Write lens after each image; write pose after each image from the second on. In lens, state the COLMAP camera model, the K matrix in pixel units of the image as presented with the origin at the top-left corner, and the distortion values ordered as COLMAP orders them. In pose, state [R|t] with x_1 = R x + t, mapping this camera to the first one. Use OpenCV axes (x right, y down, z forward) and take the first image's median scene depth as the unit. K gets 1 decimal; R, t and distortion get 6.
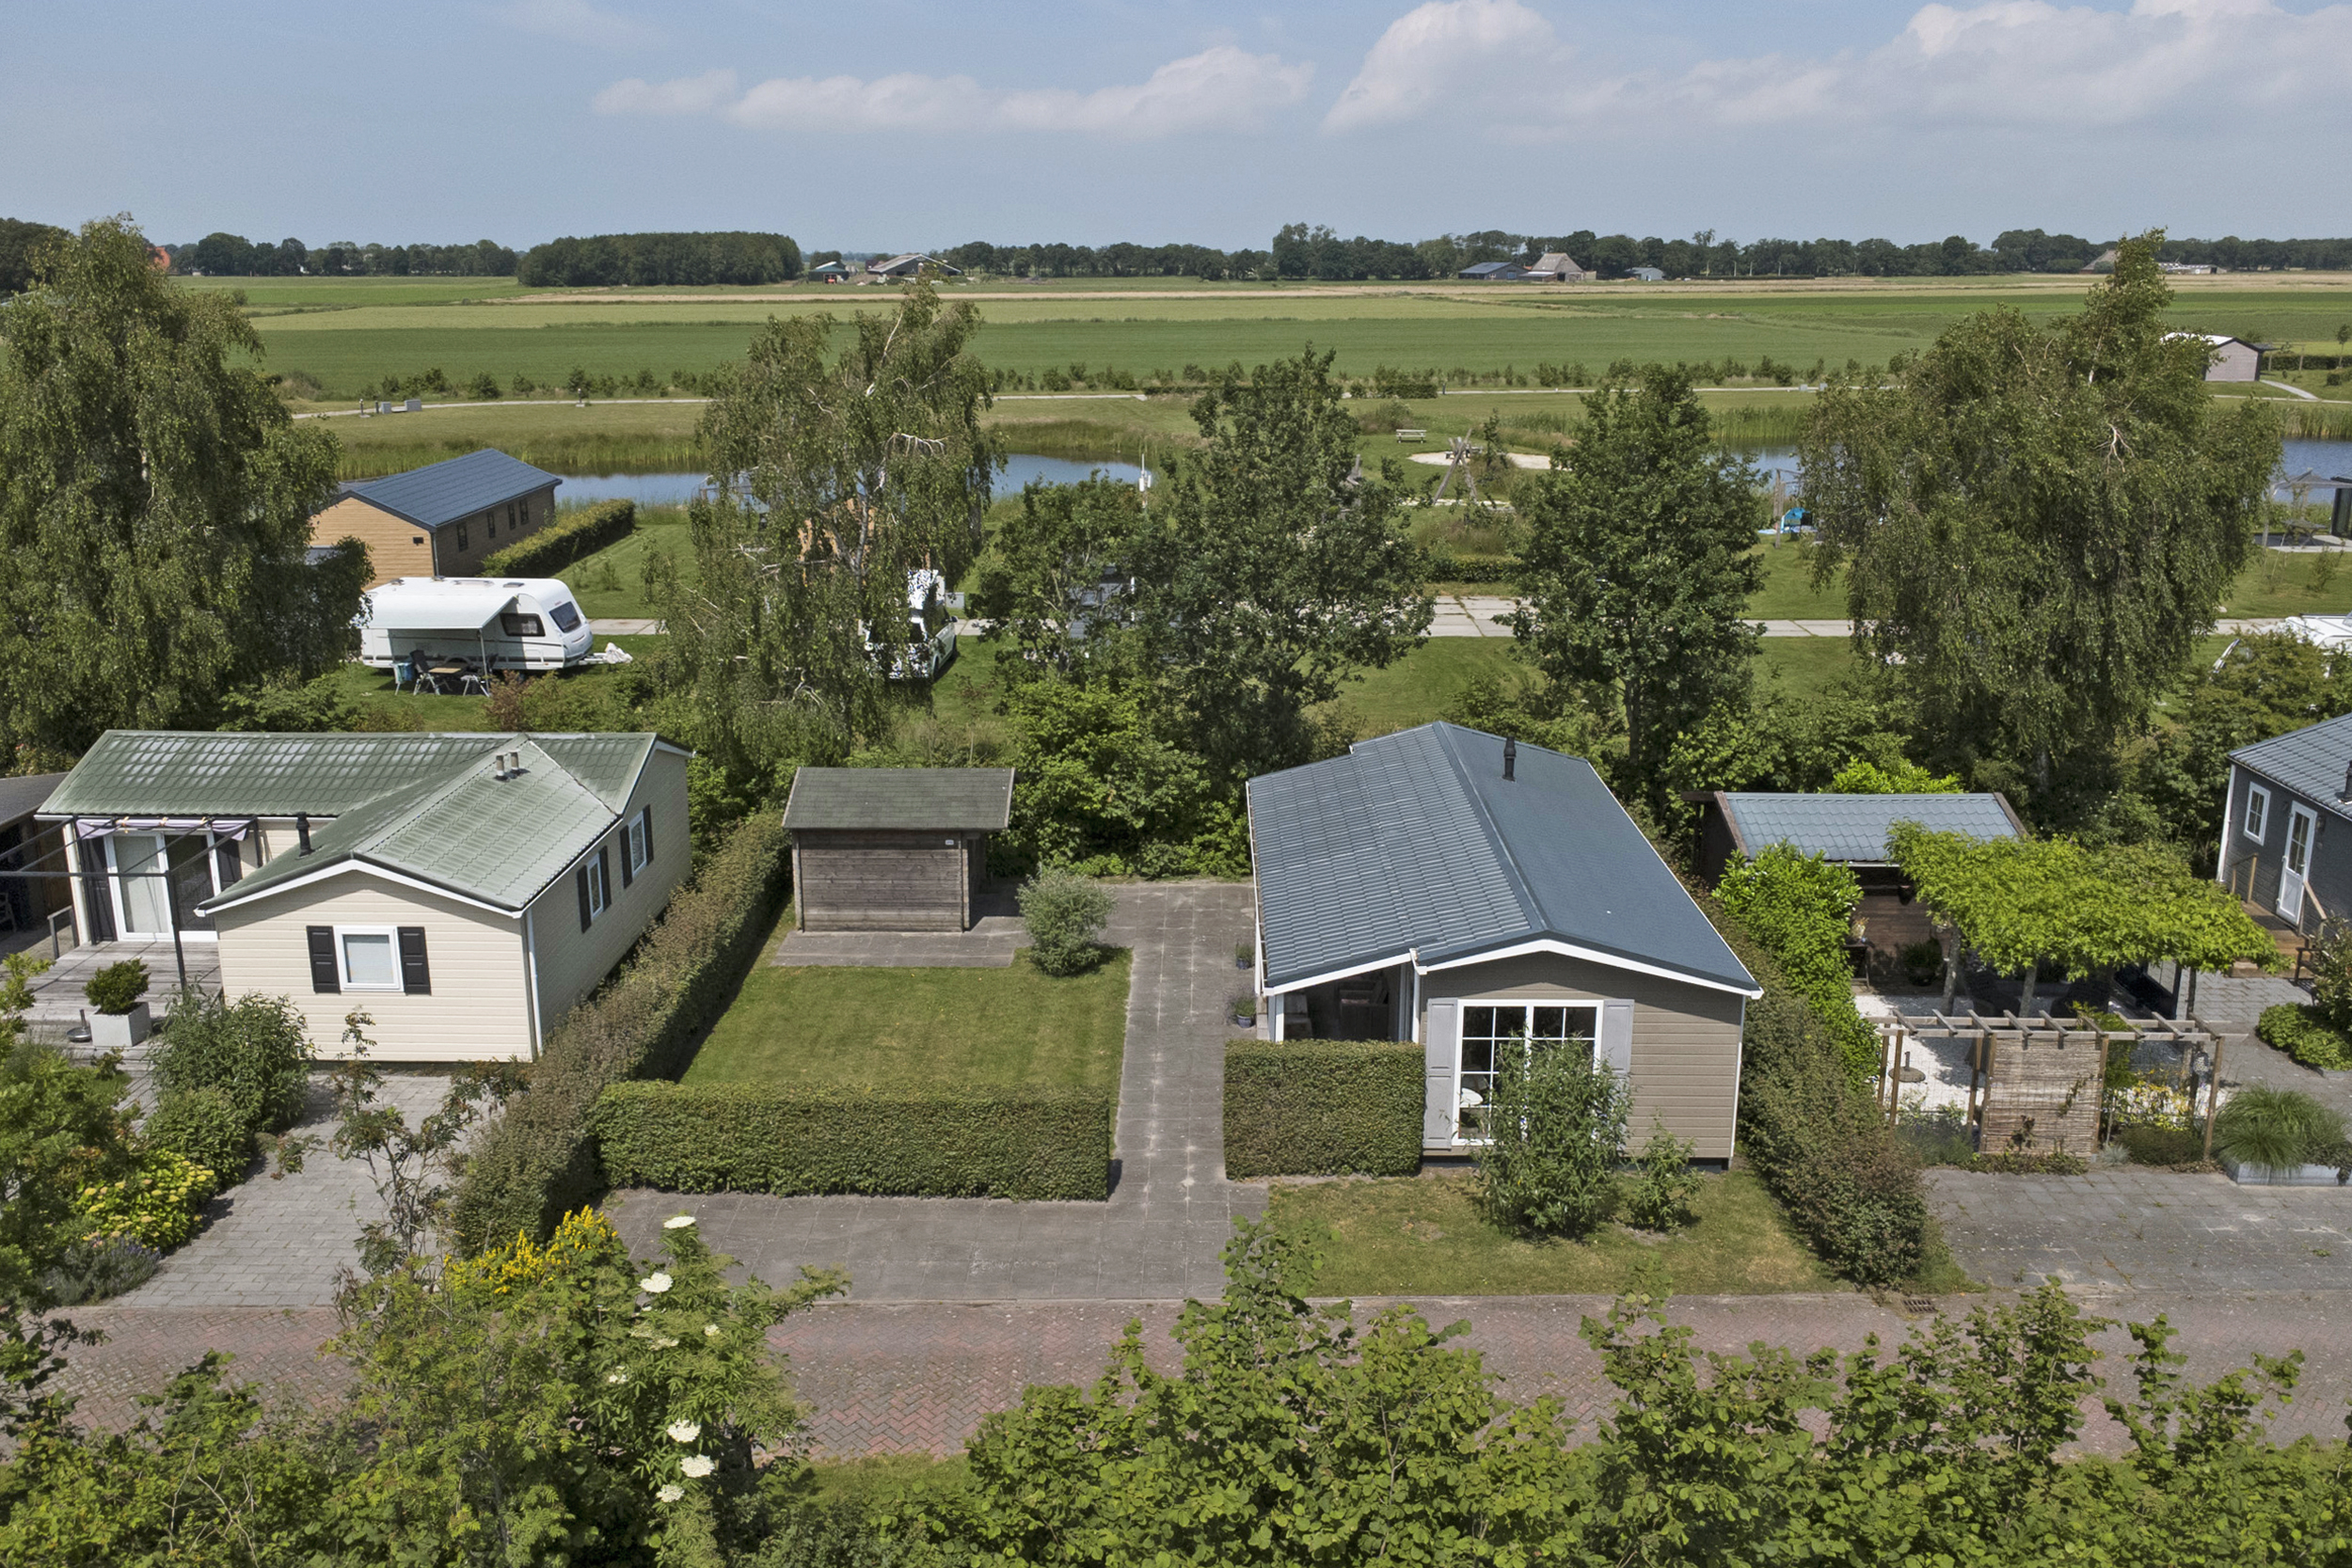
lens RADIAL K [[1993.4, 0, 1170.3], [0, 1993.4, 783.6], [0, 0, 1]] dist [0.017554, -0.005470]
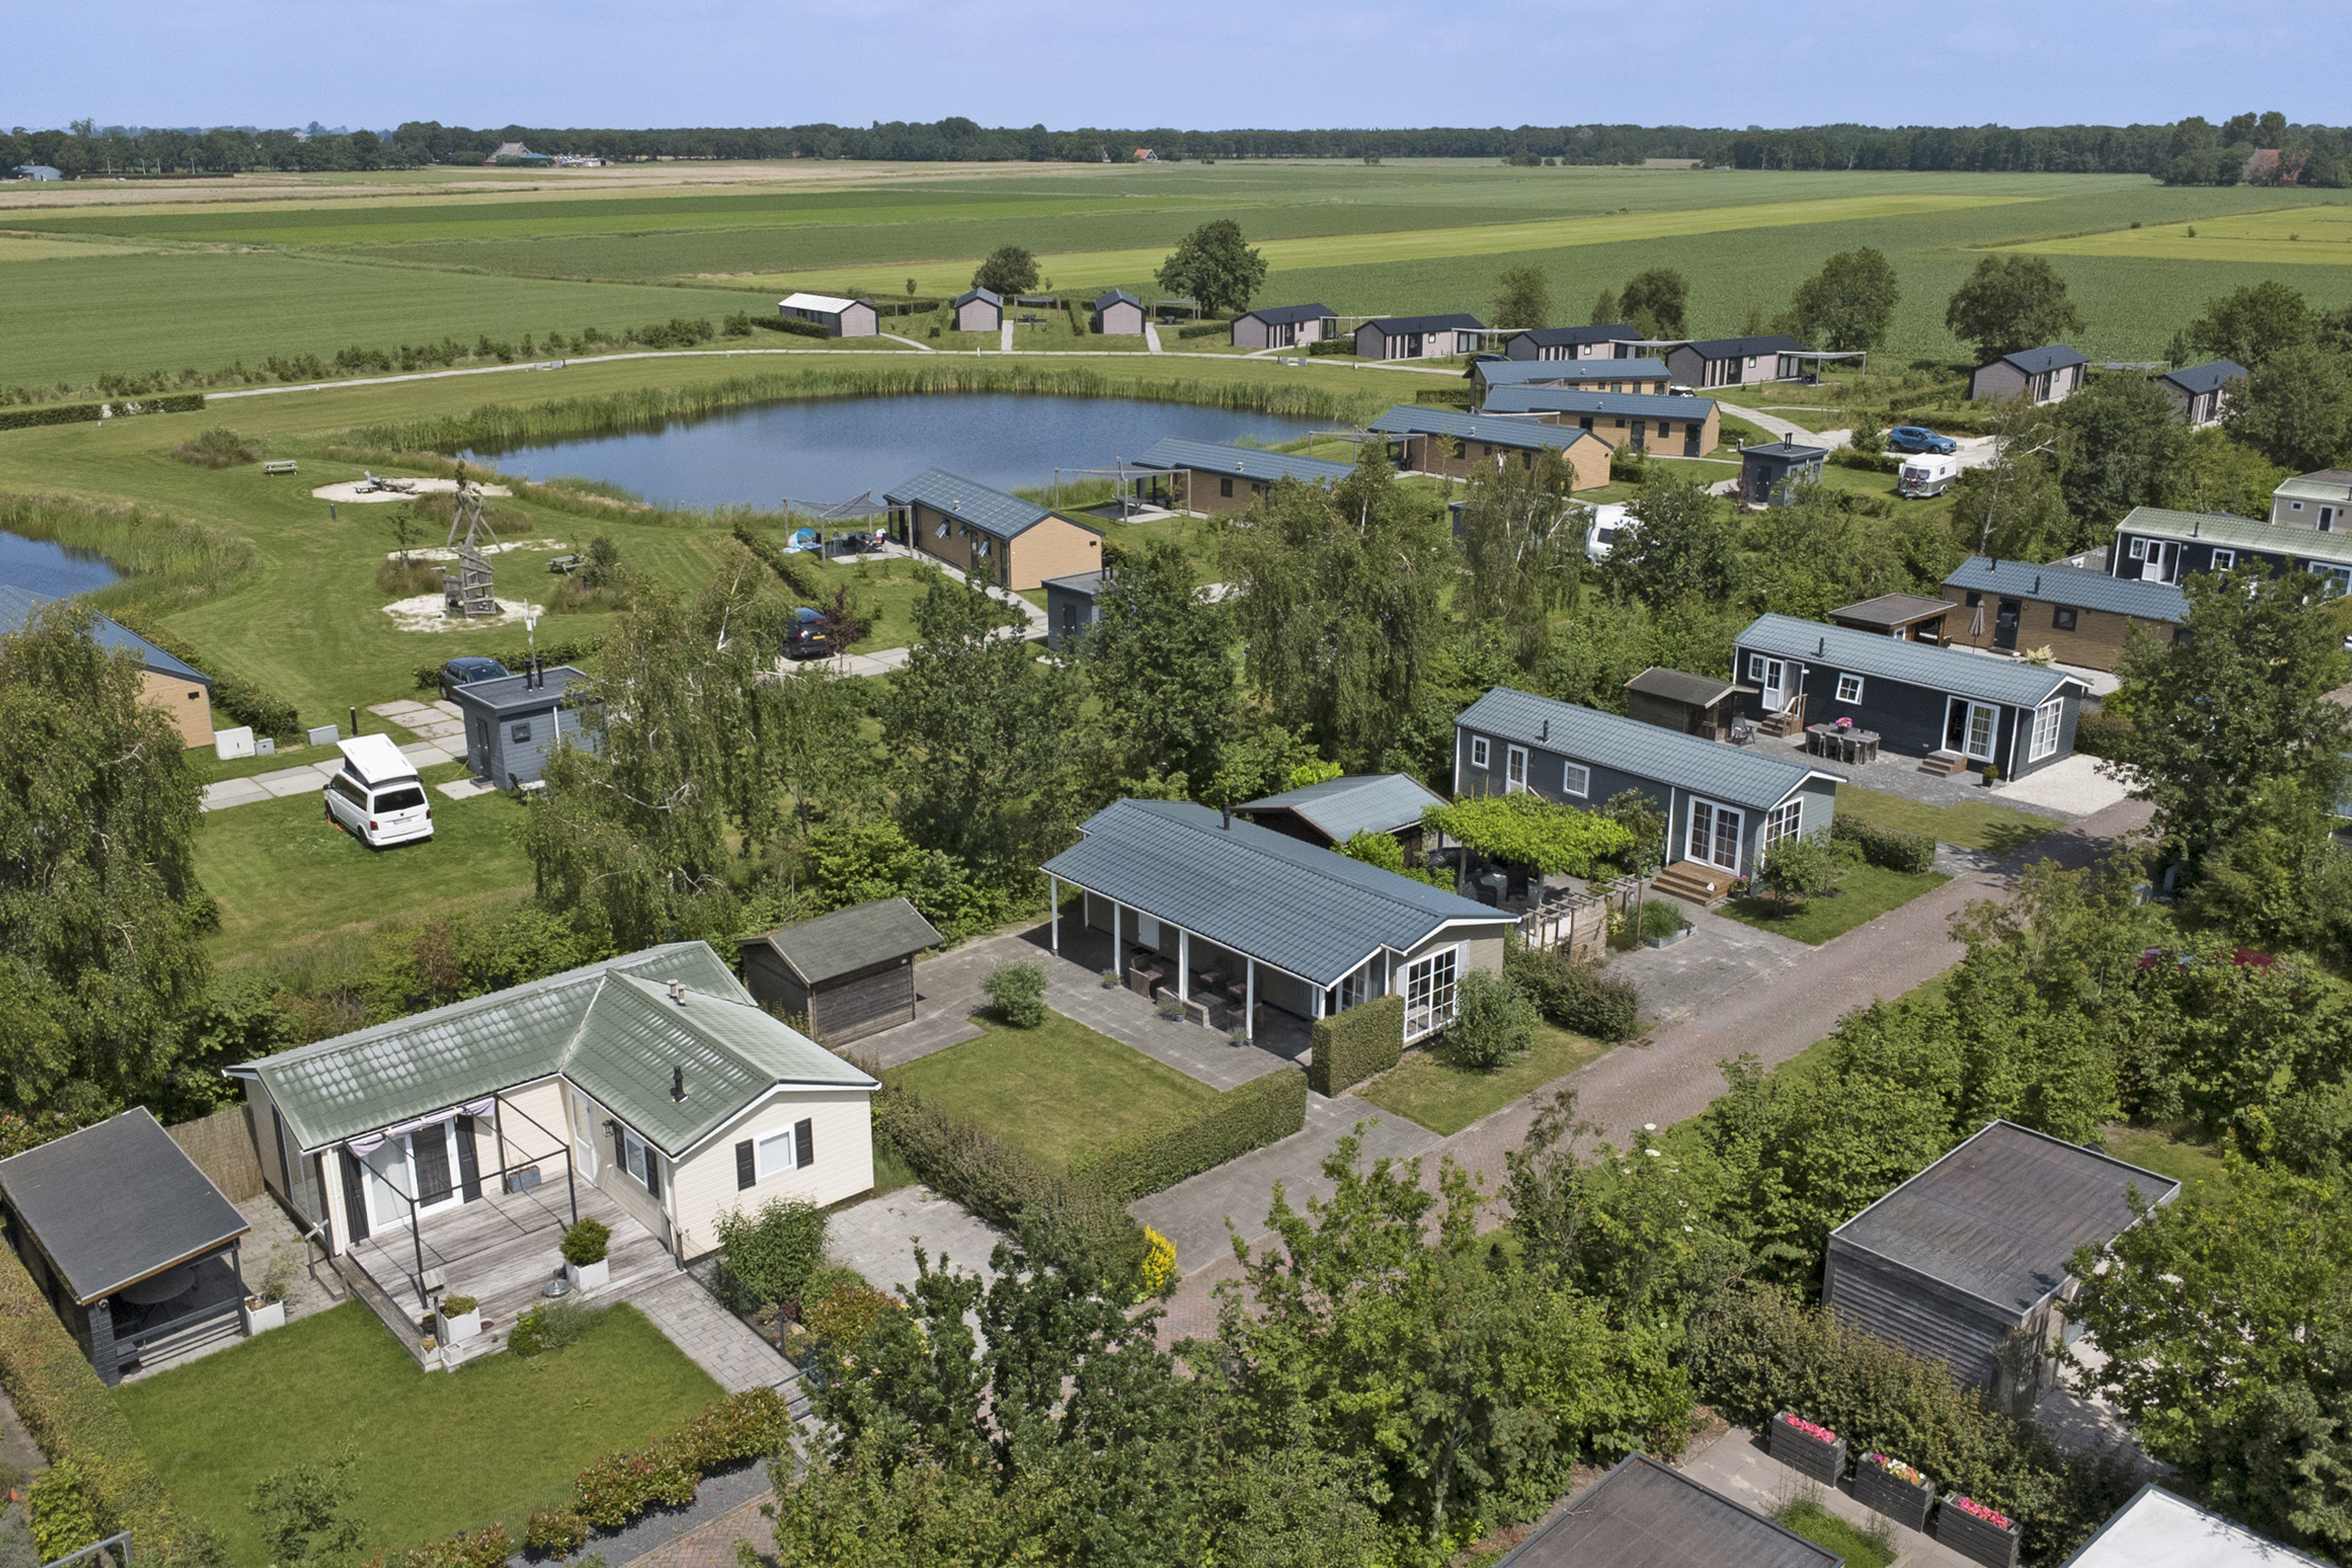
lens RADIAL K [[1993.4, 0, 1163.2], [0, 1993.4, 794.9], [0, 0, 1]] dist [0.017554, -0.005470]
pose [[0.731755, -0.214427, 0.646958, -0.854568], [0.173175, 0.976564, 0.127799, -0.230679], [-0.659200, 0.018519, 0.751740, -0.168922]]
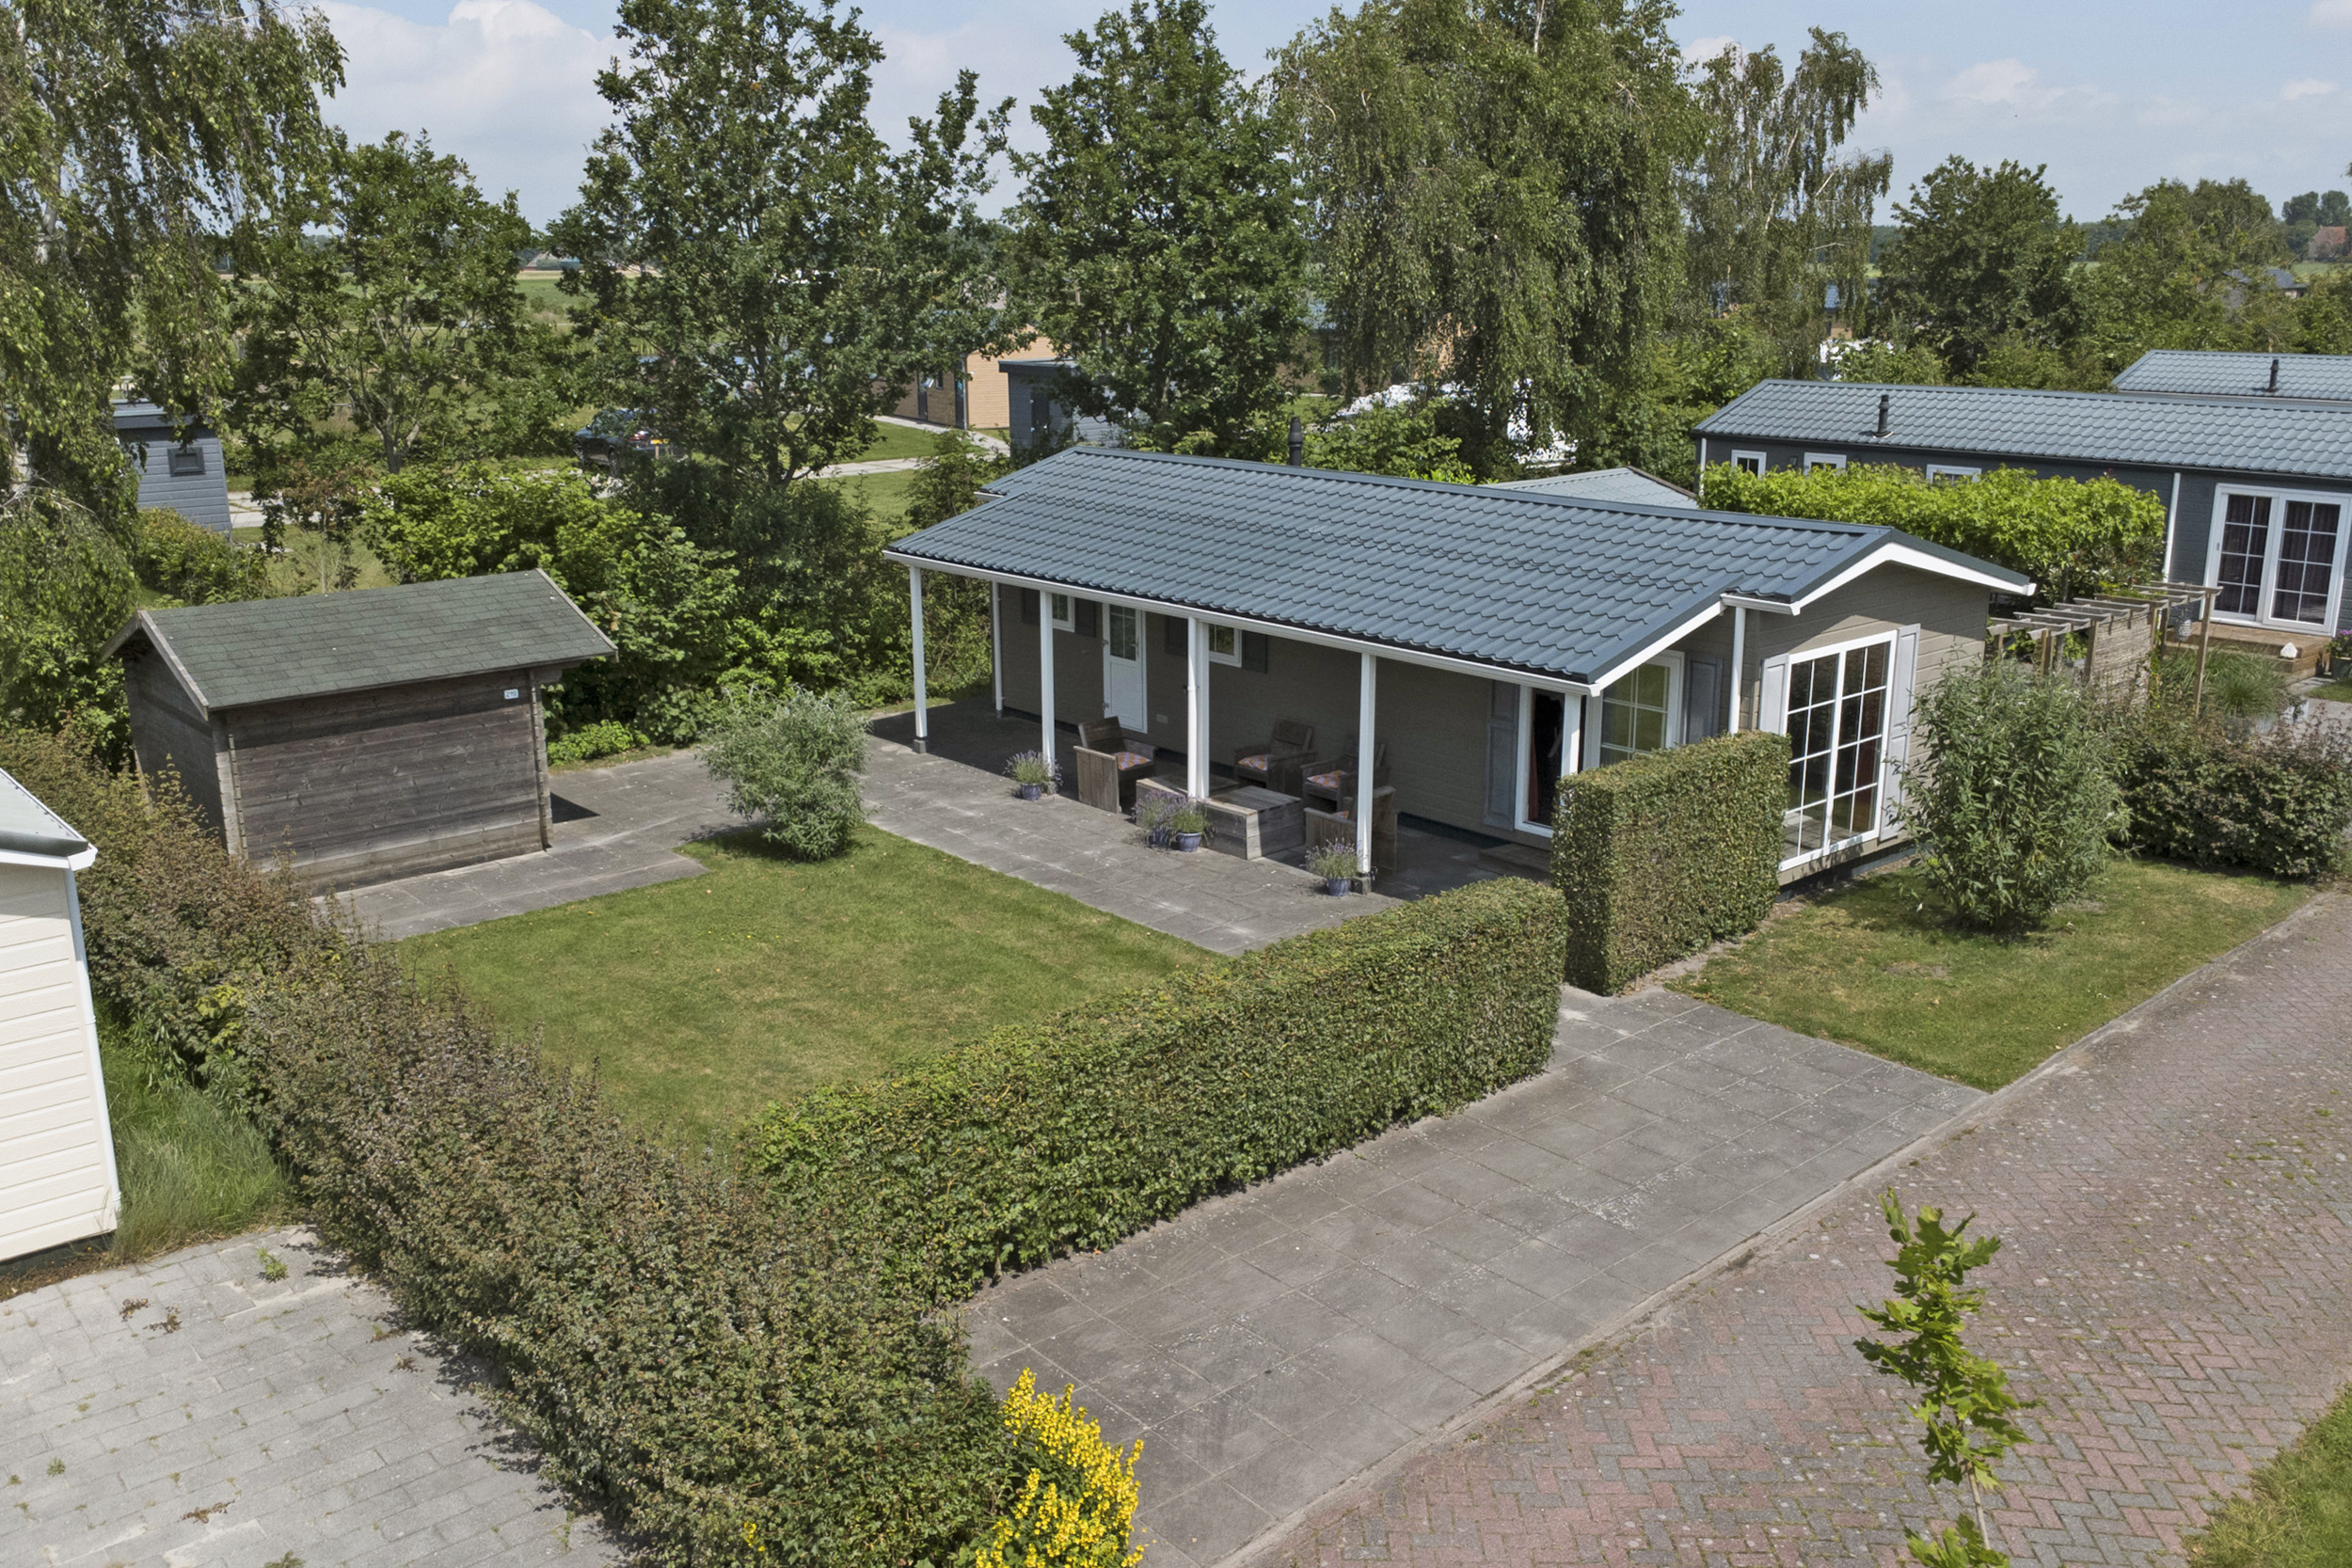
lens RADIAL K [[1993.4, 0, 1171.1], [0, 1993.4, 764.7], [0, 0, 1]] dist [0.017554, -0.005470]
pose [[0.742219, -0.169698, 0.648316, -0.342160], [0.175481, 0.982868, 0.056369, 0.050378], [-0.646775, 0.071929, 0.759281, 0.449530]]
